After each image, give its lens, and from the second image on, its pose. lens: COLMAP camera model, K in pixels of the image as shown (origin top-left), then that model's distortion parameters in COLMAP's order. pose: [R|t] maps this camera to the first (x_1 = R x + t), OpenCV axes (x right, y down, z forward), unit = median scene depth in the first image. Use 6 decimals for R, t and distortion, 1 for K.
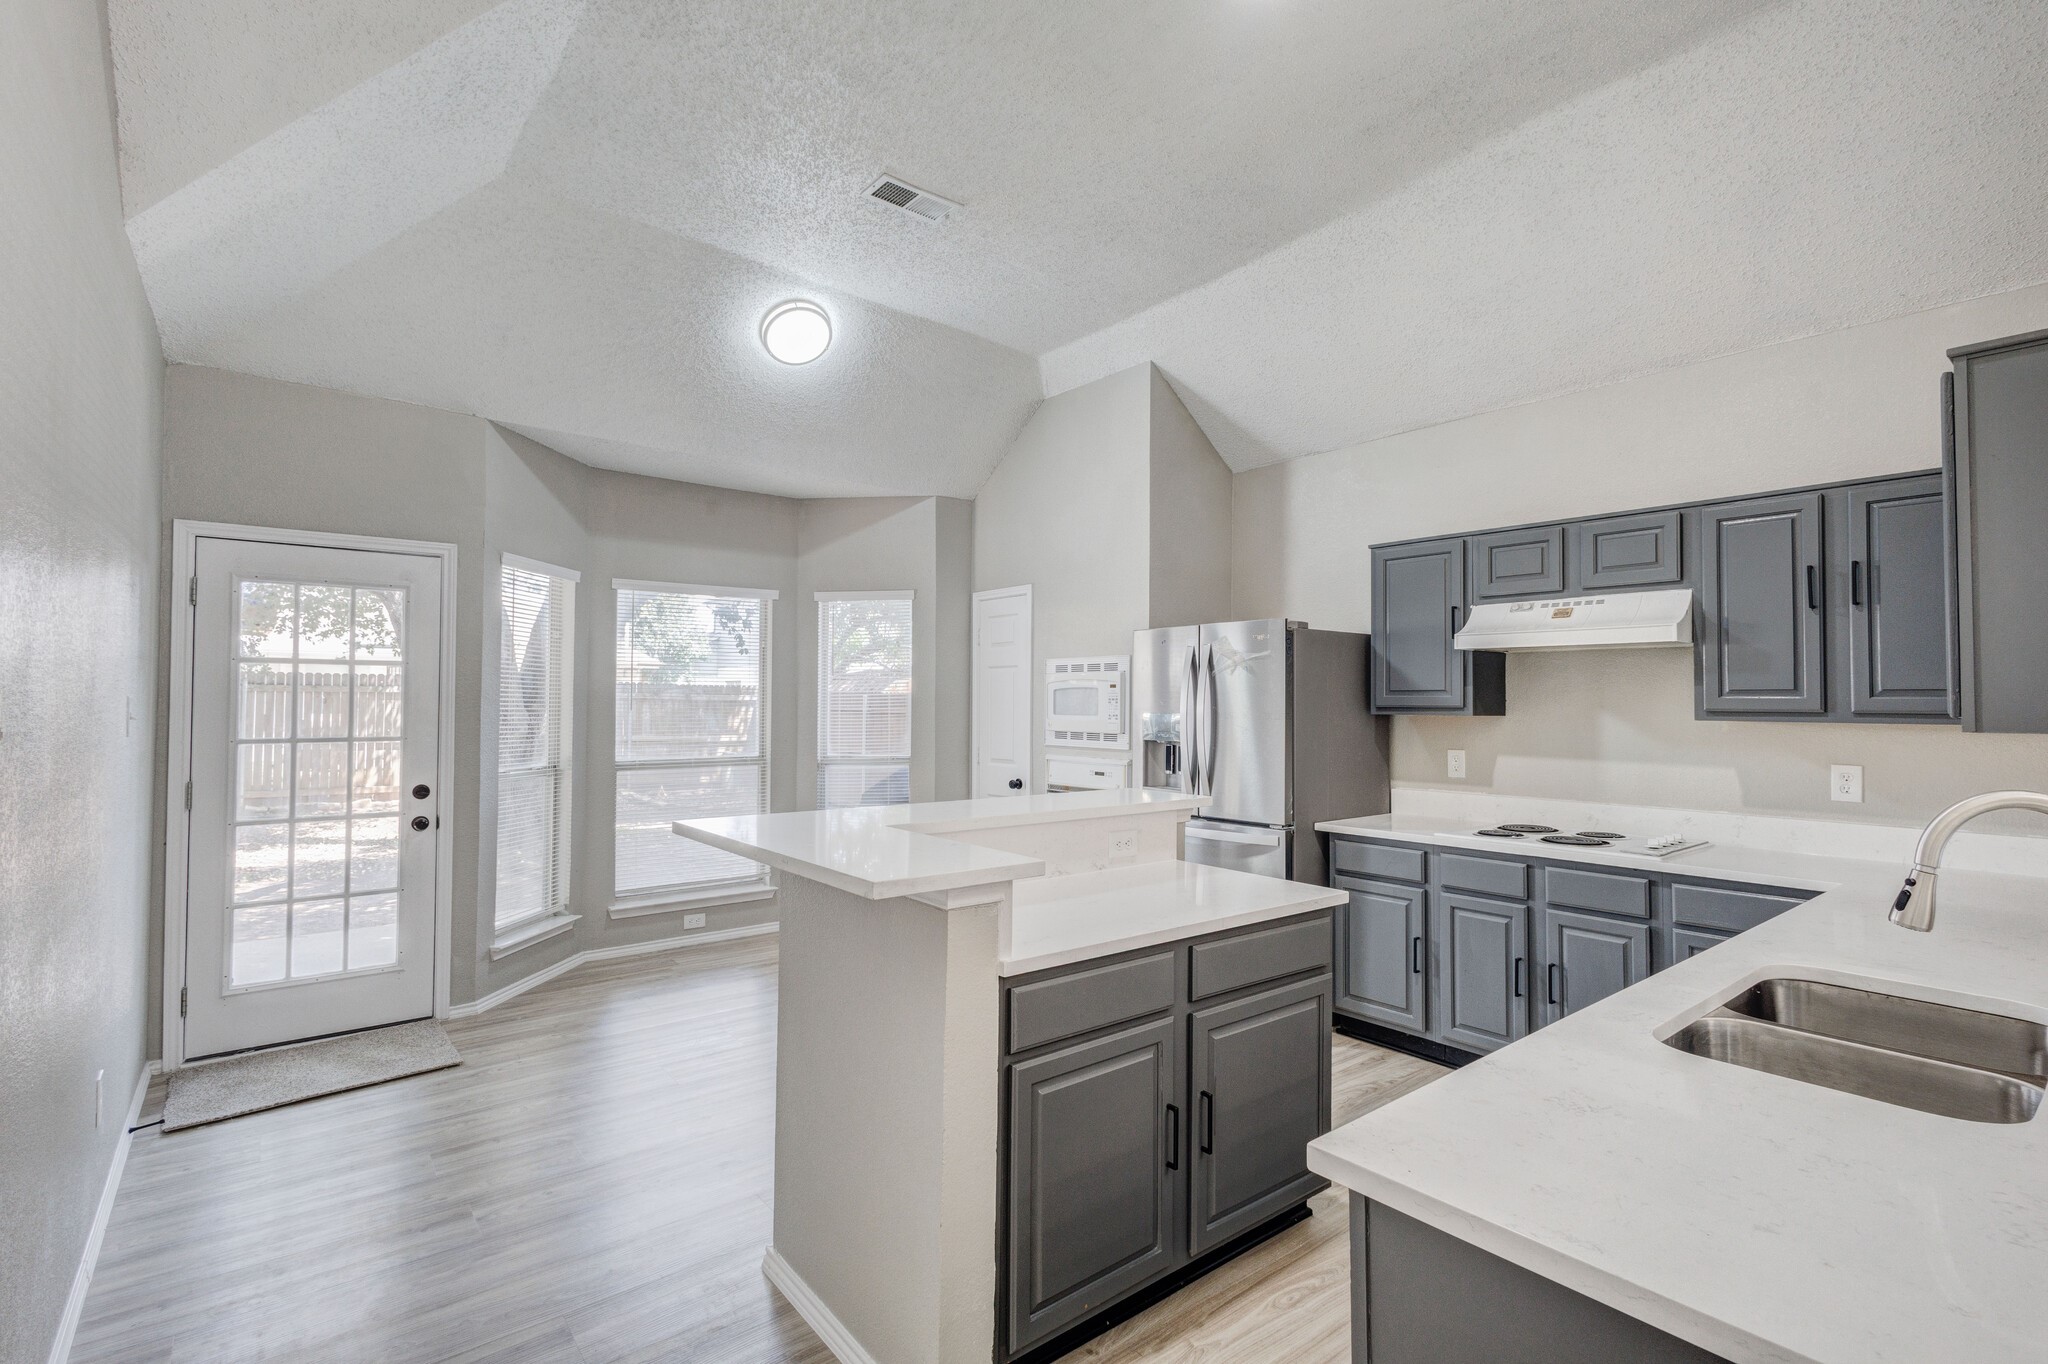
lens RADIAL K [[935.2, 0, 1012.8], [0, 935.2, 680.1], [0, 0, 1]] dist [0.011316, -0.003880]
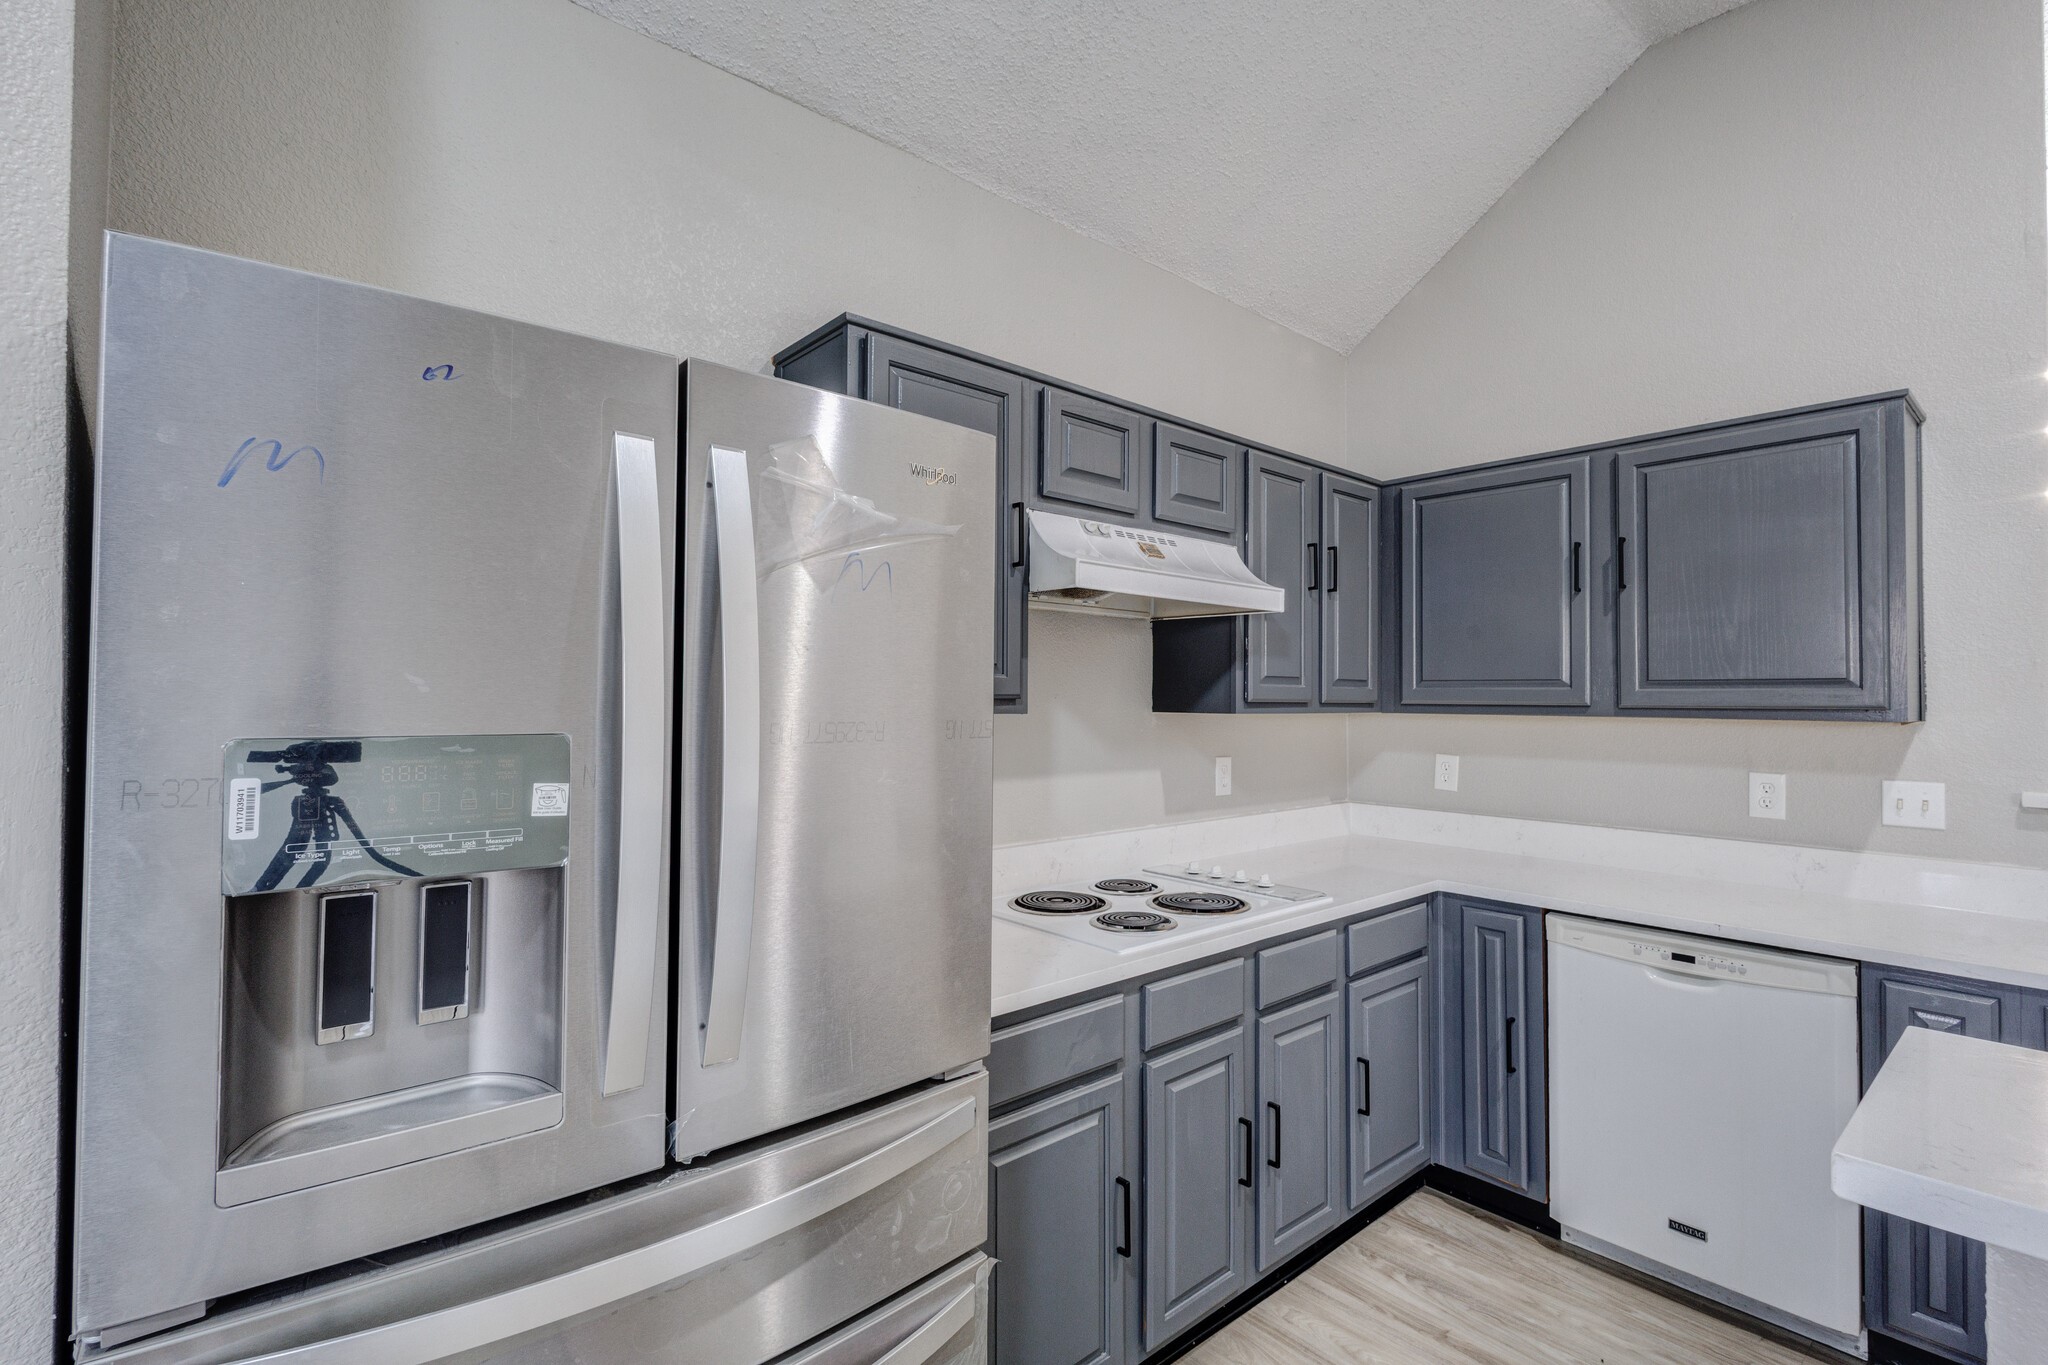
lens RADIAL K [[935.2, 0, 1015.6], [0, 935.2, 682.7], [0, 0, 1]] dist [0.011316, -0.003880]
pose [[-0.047591, 0.006023, 0.998849, -0.041999], [-0.034059, 0.999391, -0.007649, 0.023102], [-0.998286, -0.034384, -0.047357, 0.966226]]
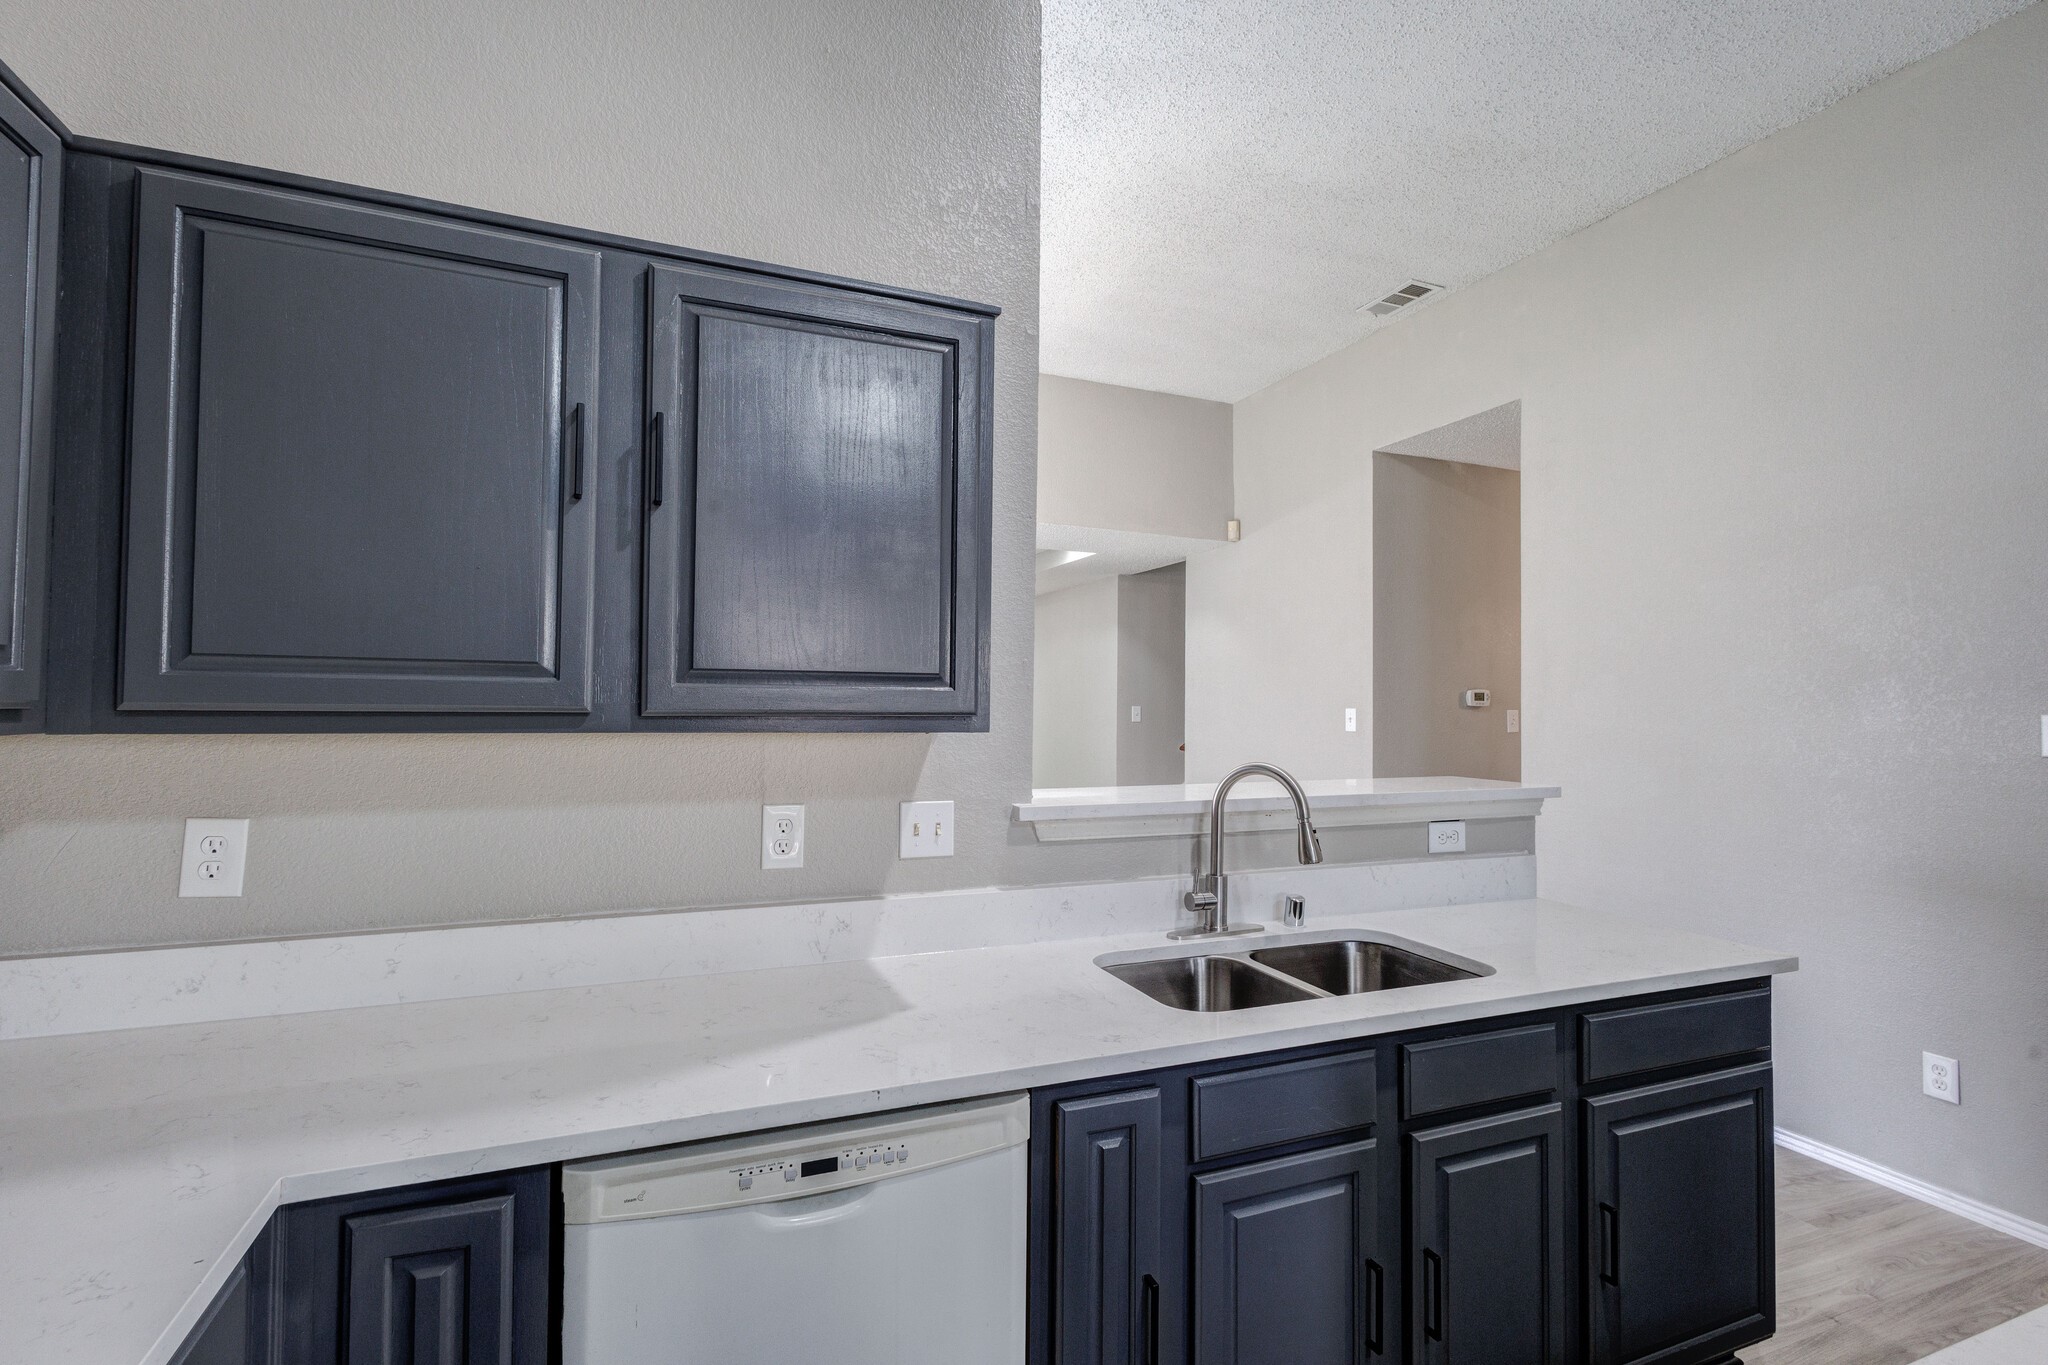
lens RADIAL K [[935.2, 0, 1023.3], [0, 935.2, 679.0], [0, 0, 1]] dist [0.011316, -0.003880]
pose [[-0.963972, -0.012881, 0.265693, 0.330289], [-0.027204, 0.998364, -0.050298, 0.021145], [-0.264611, -0.055714, -0.962745, 0.836320]]
